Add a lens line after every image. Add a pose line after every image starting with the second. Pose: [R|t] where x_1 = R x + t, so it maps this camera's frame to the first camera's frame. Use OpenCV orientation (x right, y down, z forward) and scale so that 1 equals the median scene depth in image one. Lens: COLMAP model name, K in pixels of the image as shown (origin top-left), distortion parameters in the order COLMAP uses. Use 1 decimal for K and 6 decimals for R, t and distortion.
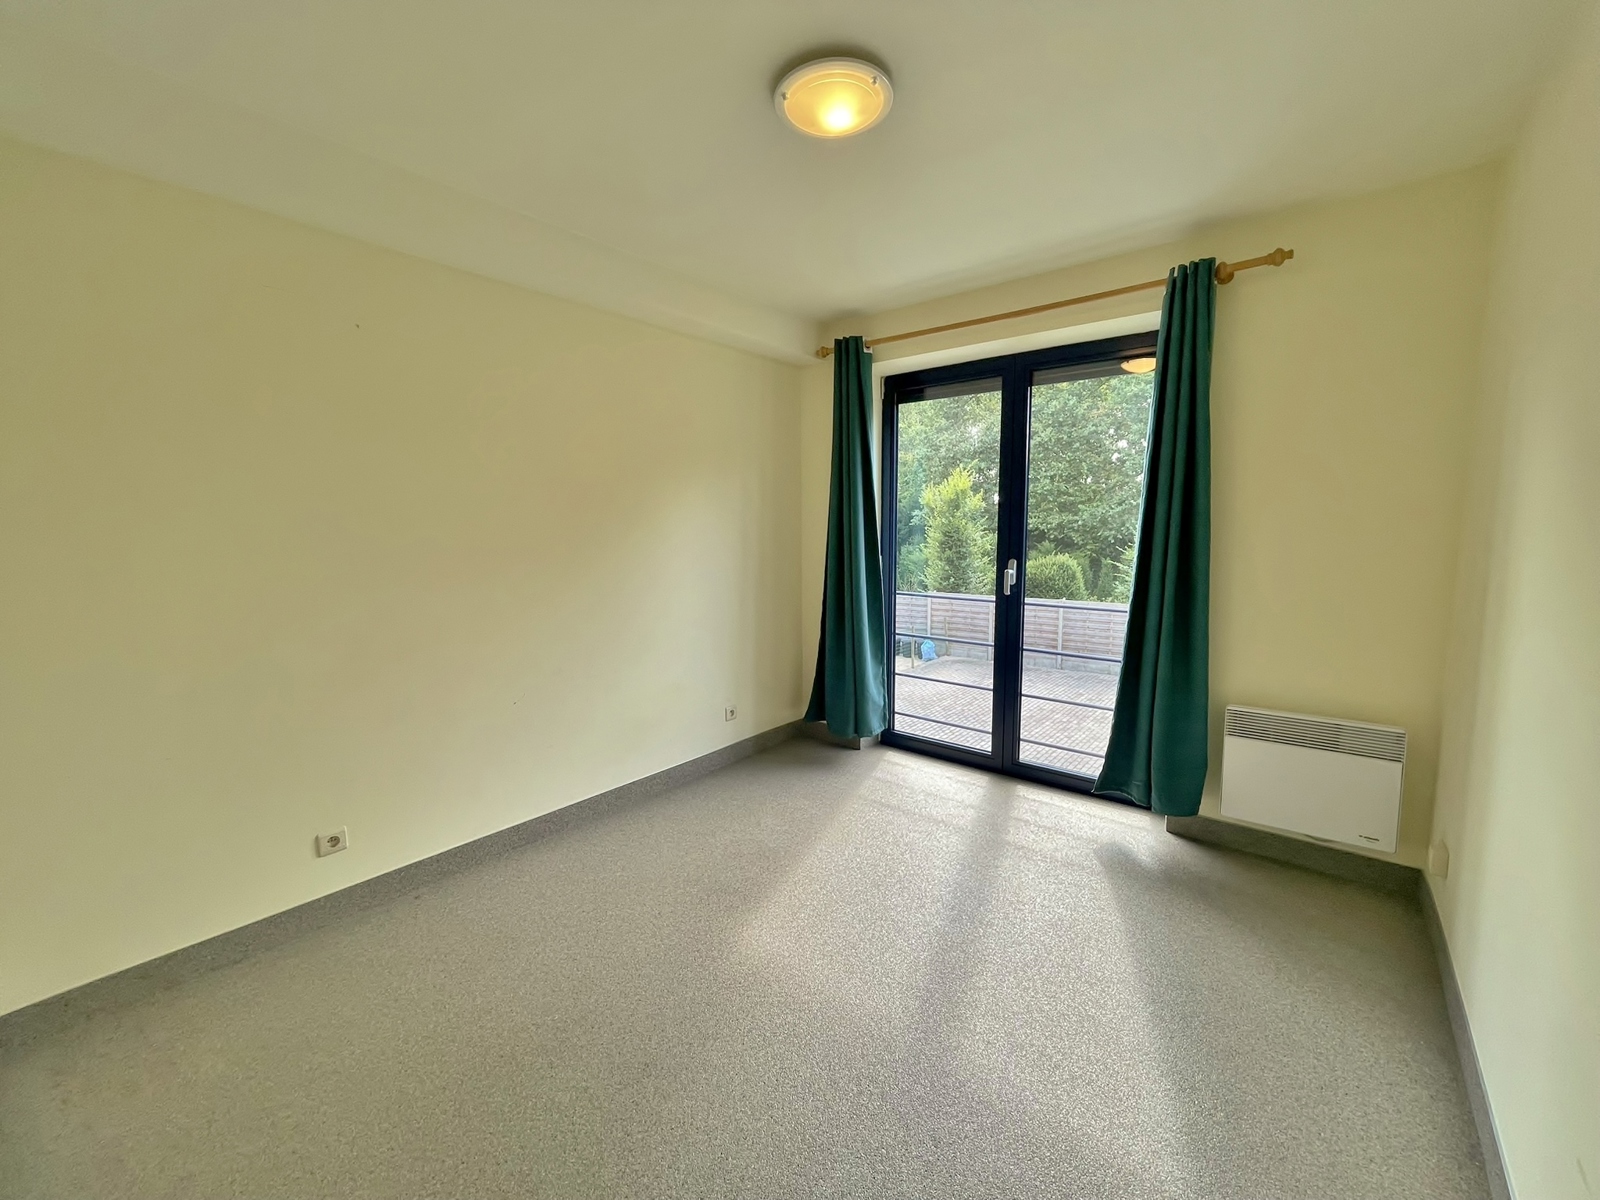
lens RADIAL K [[650.2, 0, 796.7], [0, 650.2, 594.5], [0, 0, 1]] dist [-0.001539, 0.000229]
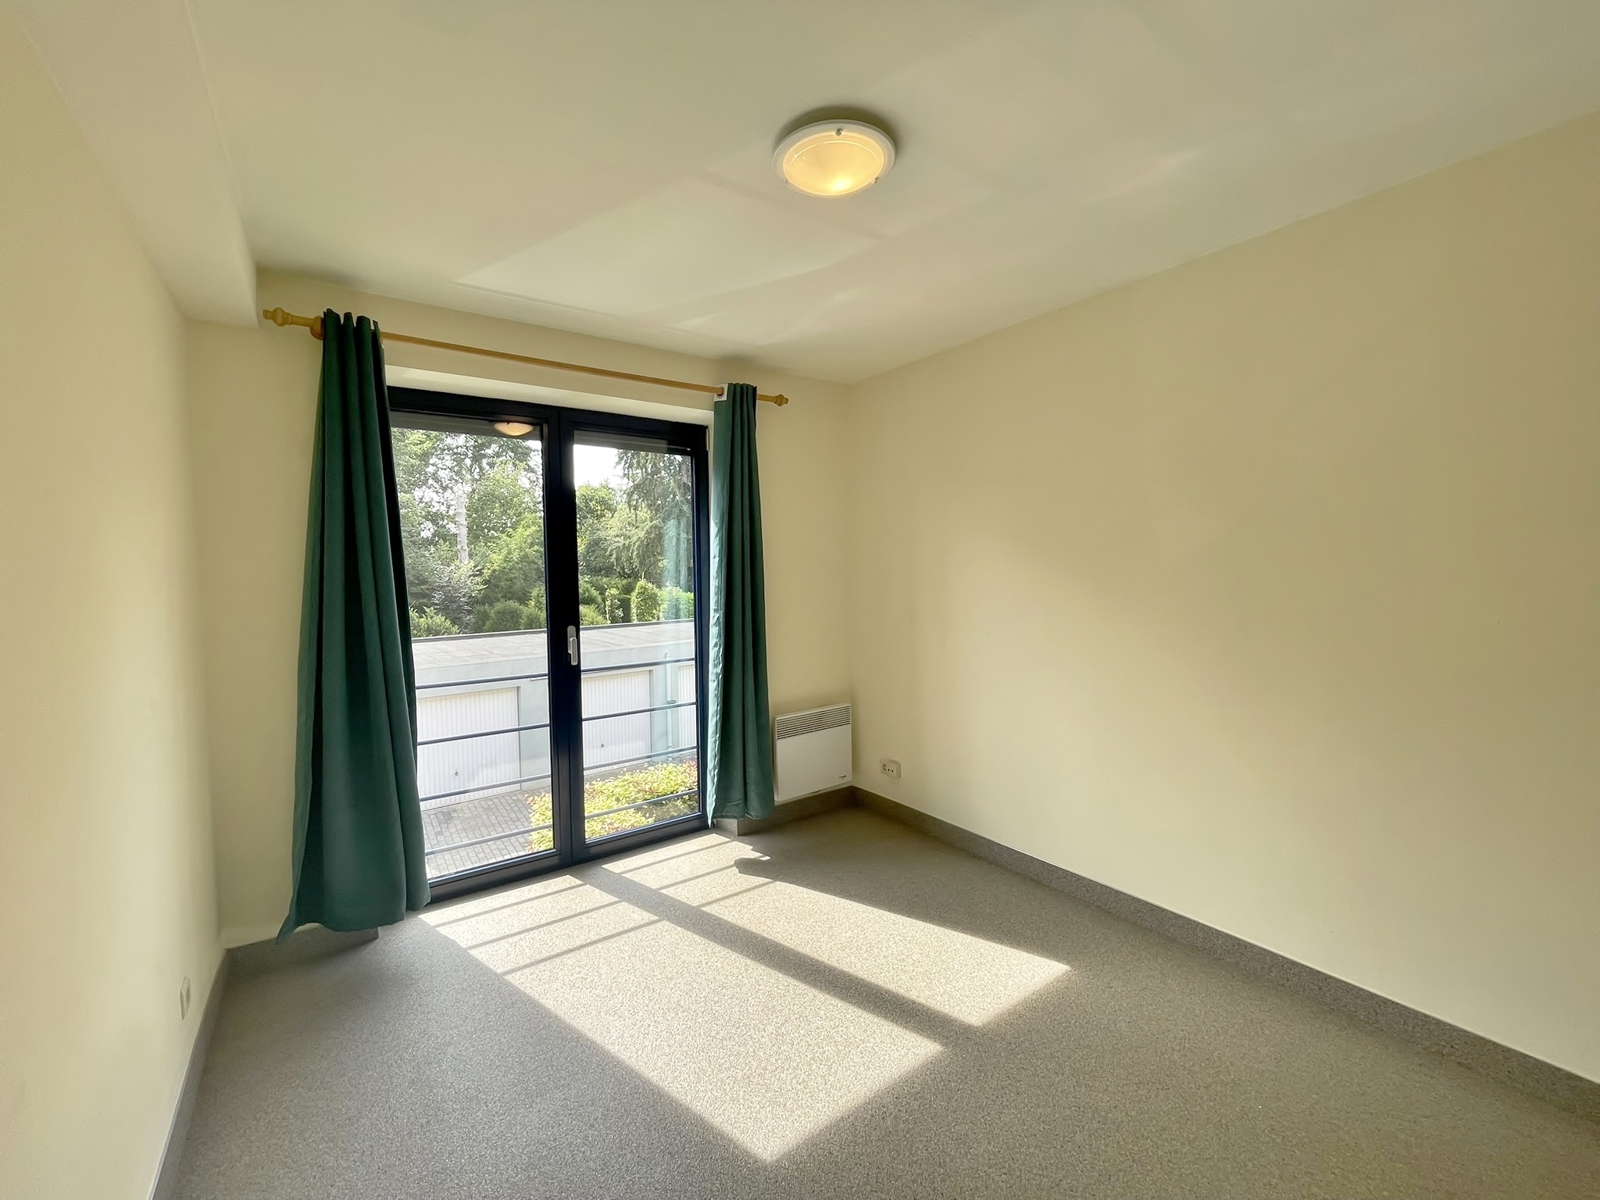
lens RADIAL K [[650.2, 0, 796.7], [0, 650.2, 594.5], [0, 0, 1]] dist [-0.001539, 0.000229]
pose [[0.264830, -0.035010, 0.963659, -0.467139], [0.122038, 0.992522, 0.002520, -0.060173], [-0.956542, 0.116936, 0.267122, 0.438760]]
